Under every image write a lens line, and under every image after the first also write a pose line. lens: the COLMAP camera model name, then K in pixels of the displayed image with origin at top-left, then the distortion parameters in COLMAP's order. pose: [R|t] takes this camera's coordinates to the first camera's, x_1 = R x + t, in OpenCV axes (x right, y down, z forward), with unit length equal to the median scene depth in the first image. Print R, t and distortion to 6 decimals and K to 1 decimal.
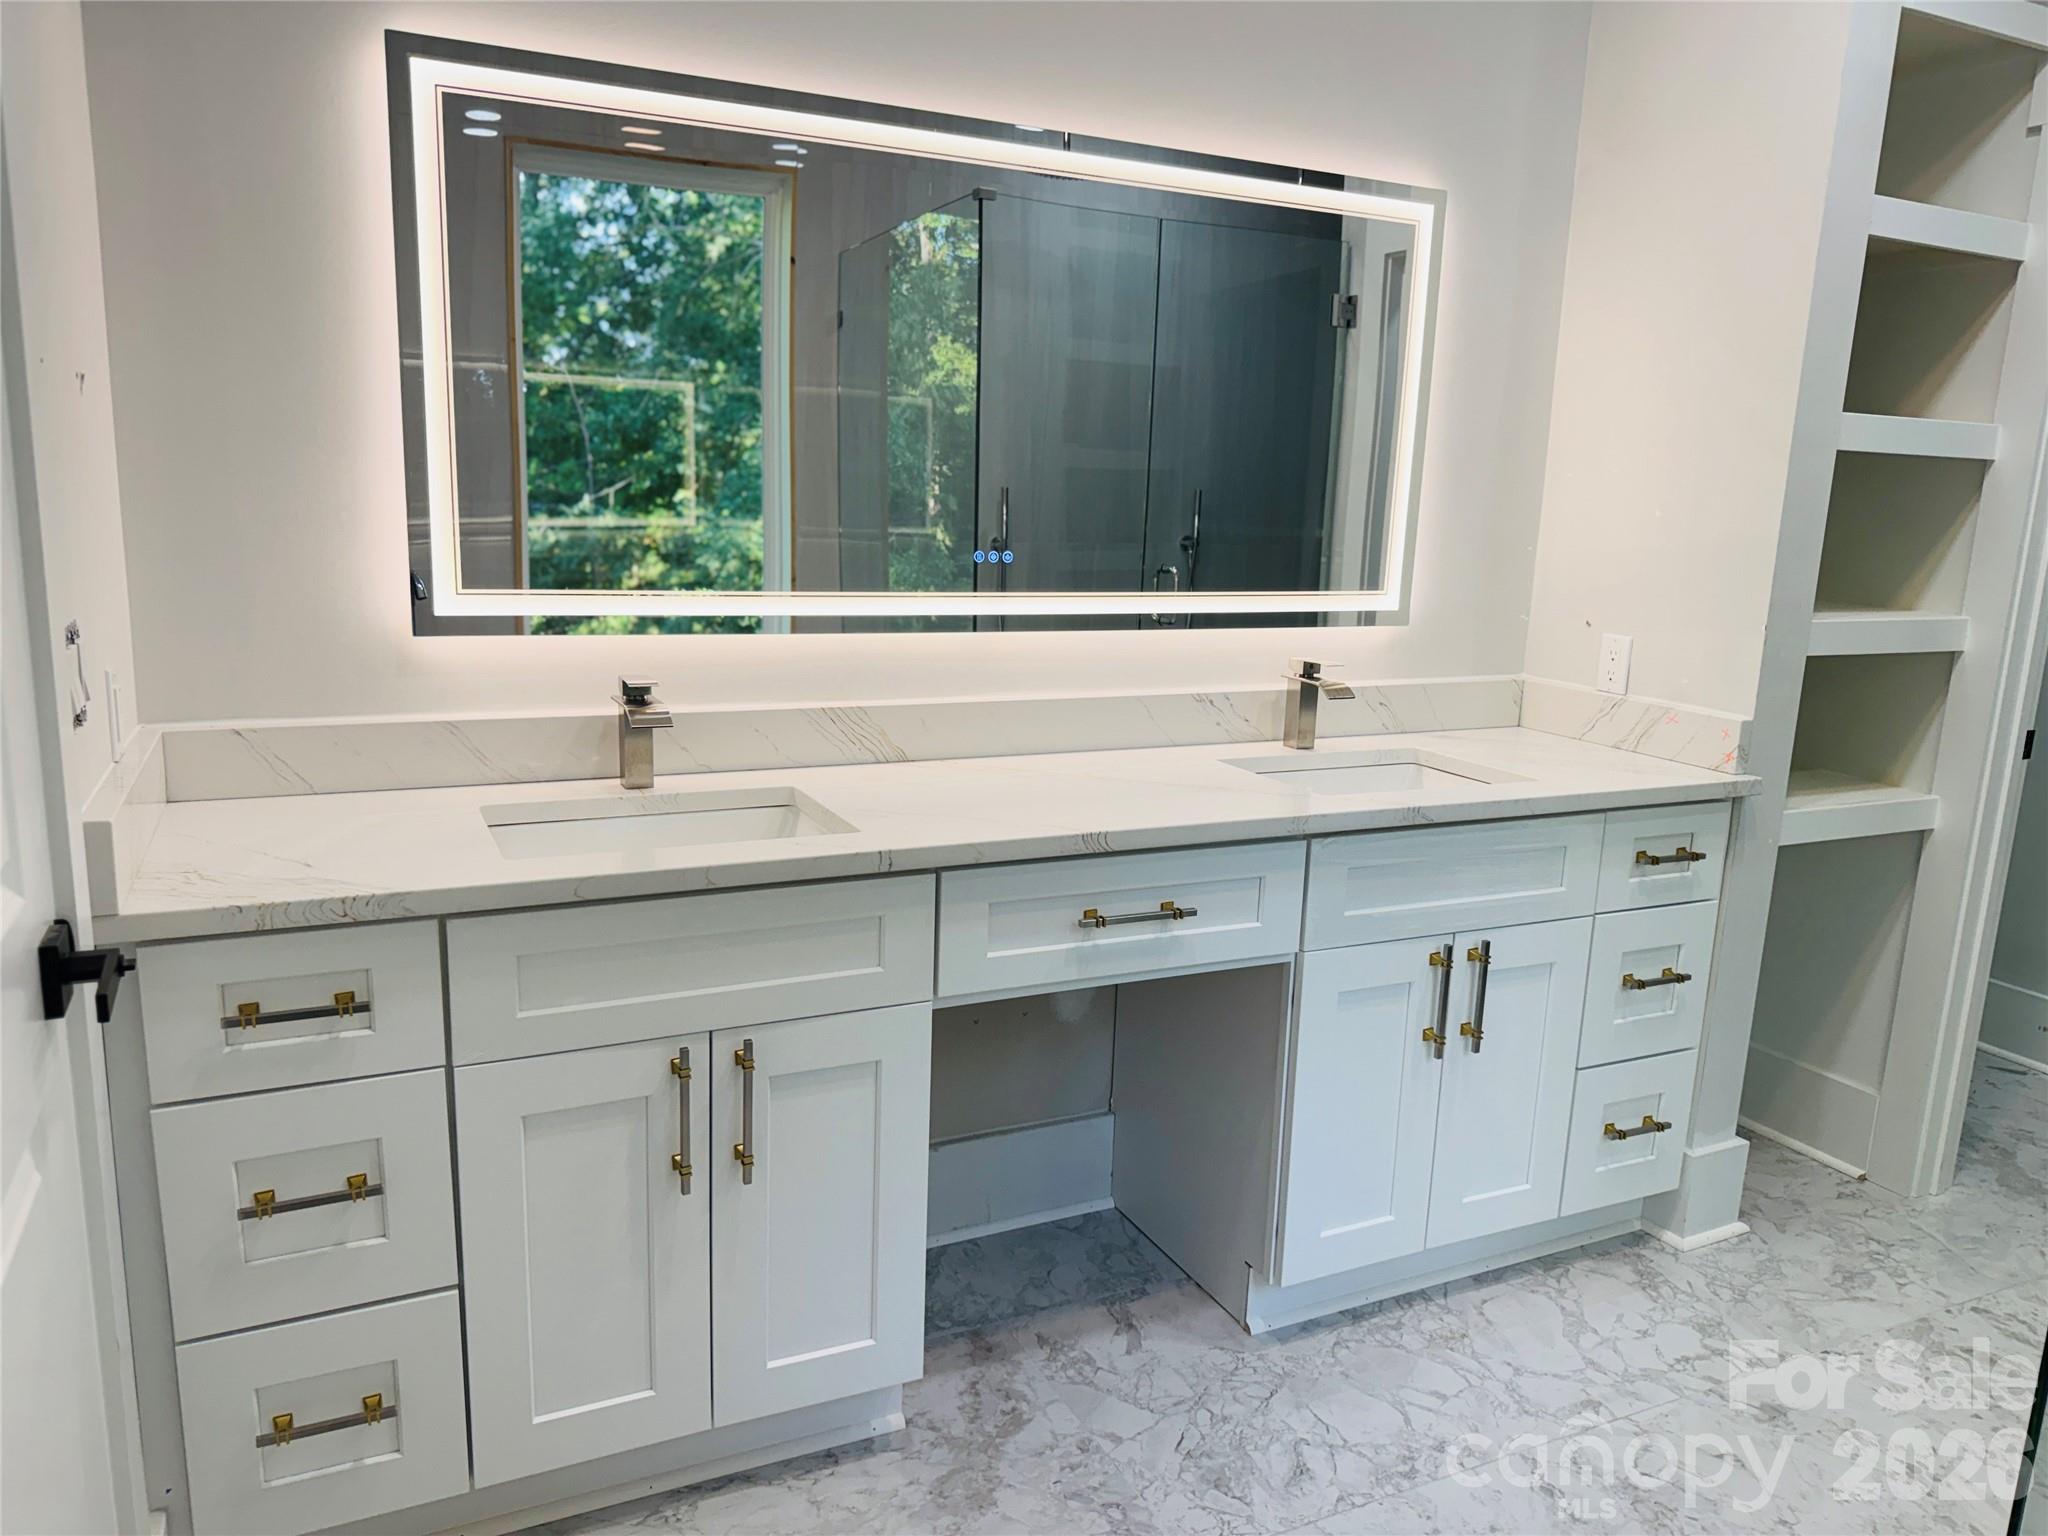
lens RADIAL K [[1426.4, 0, 1024.0], [0, 1426.4, 768.0], [0, 0, 1]] dist [0.095363, -0.172646]
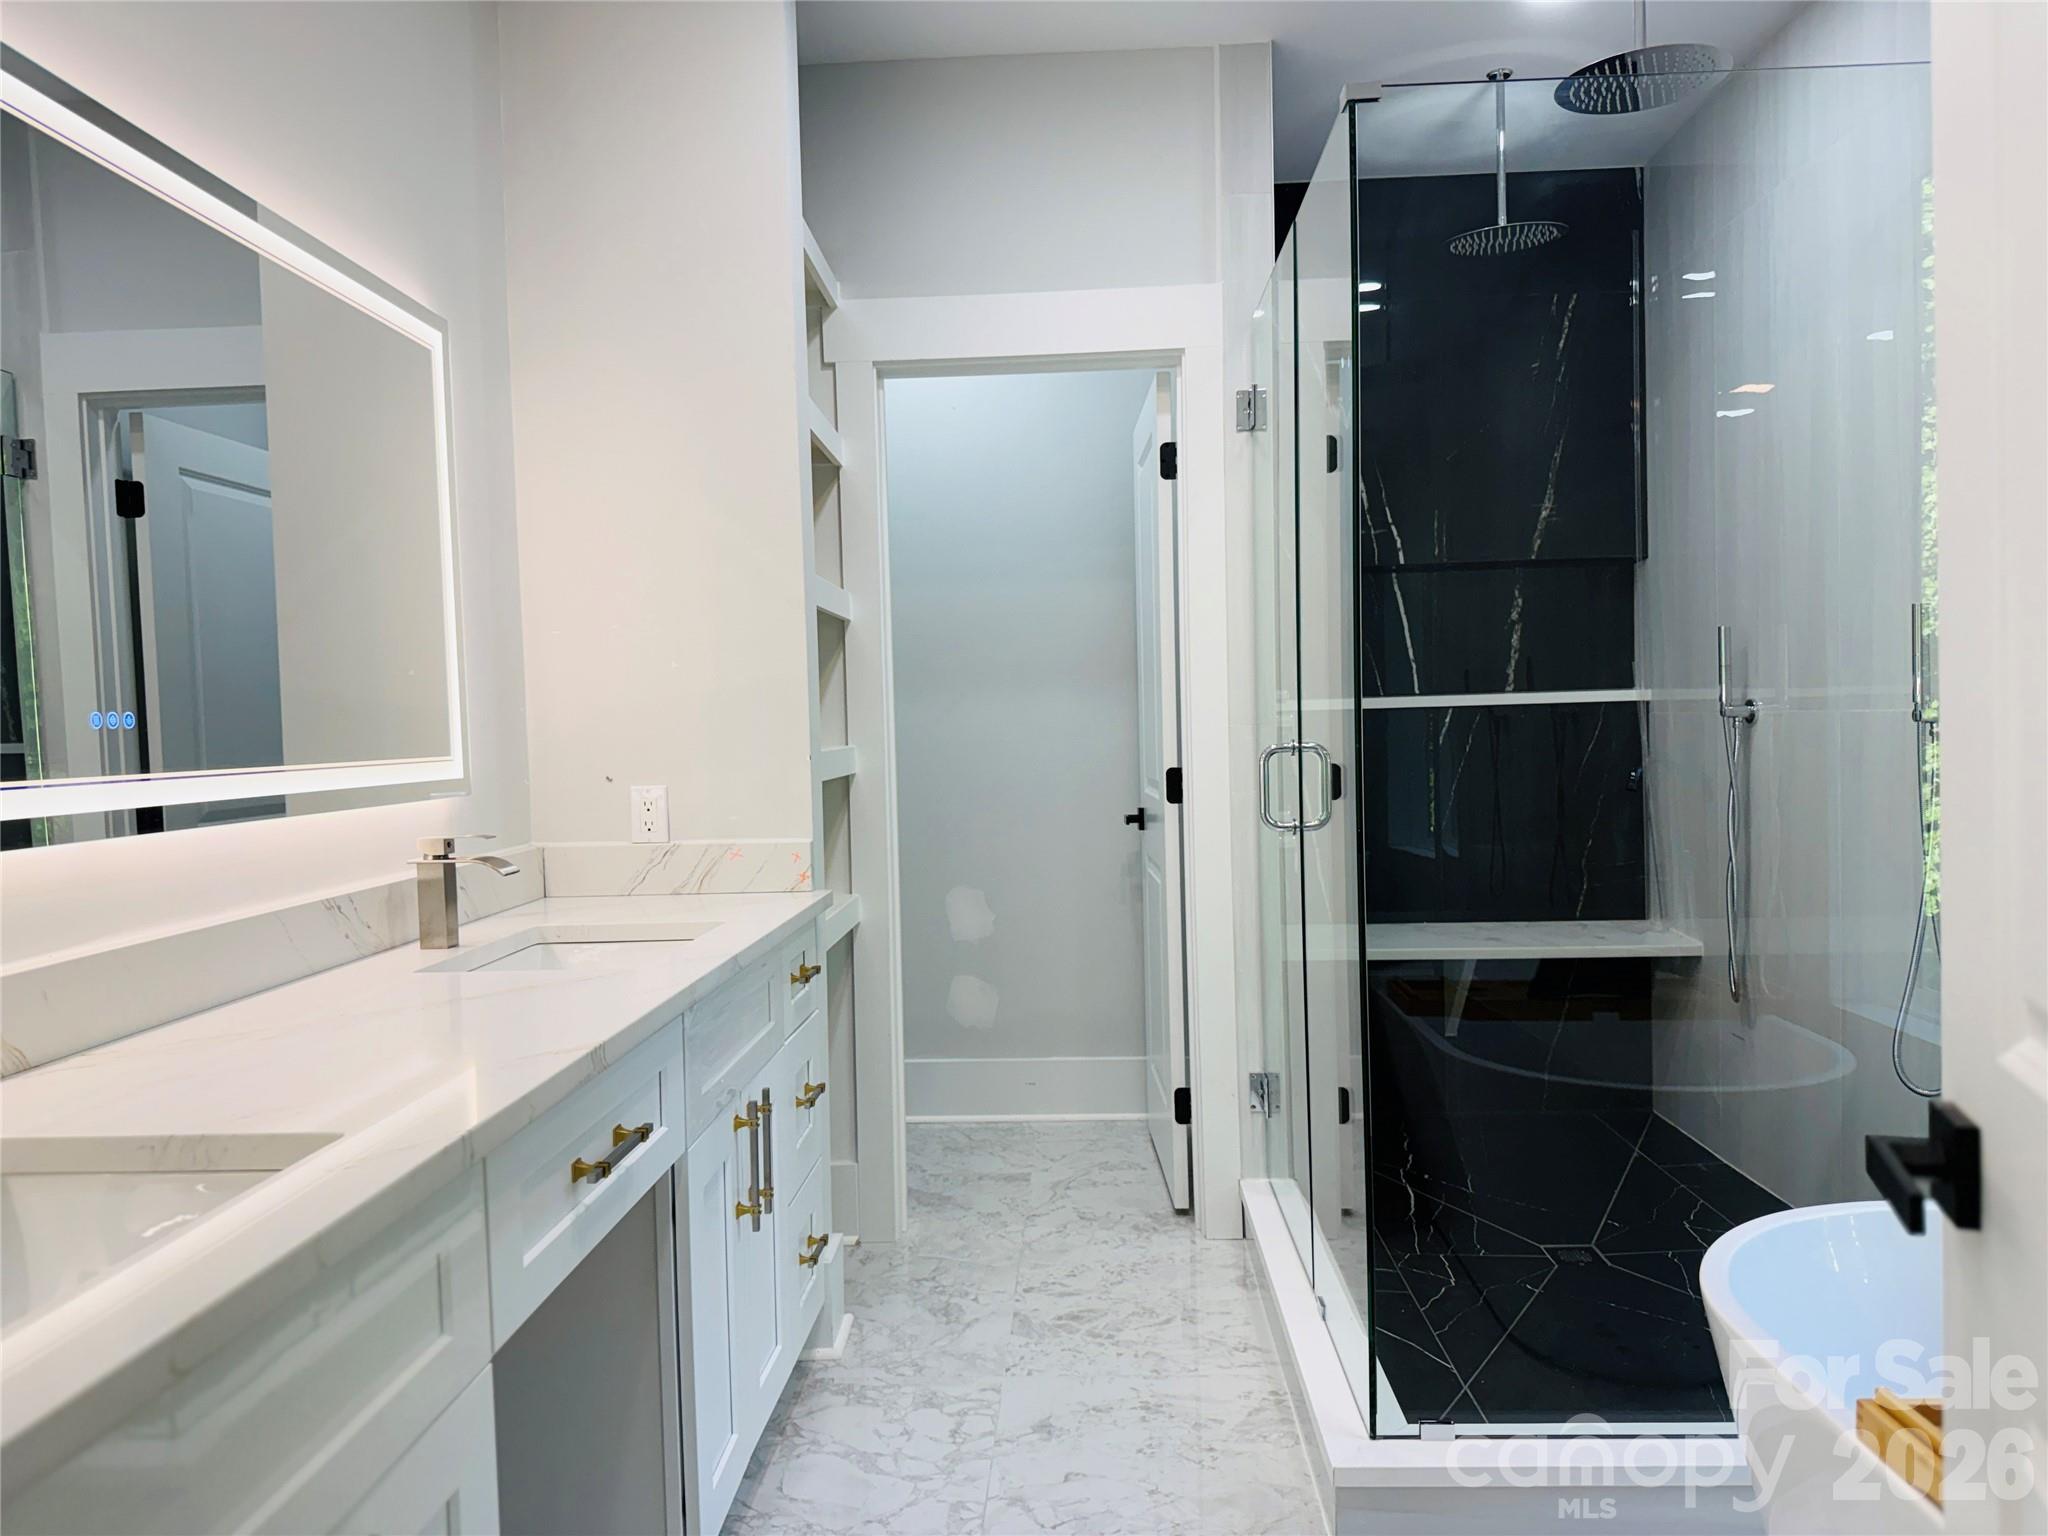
lens RADIAL K [[1426.4, 0, 1024.0], [0, 1426.4, 768.0], [0, 0, 1]] dist [0.095363, -0.172646]
pose [[0.456147, -0.071510, 0.887026, -0.388308], [0.212660, 0.976646, -0.030625, -0.019357], [-0.864121, 0.202605, 0.460702, 0.342733]]
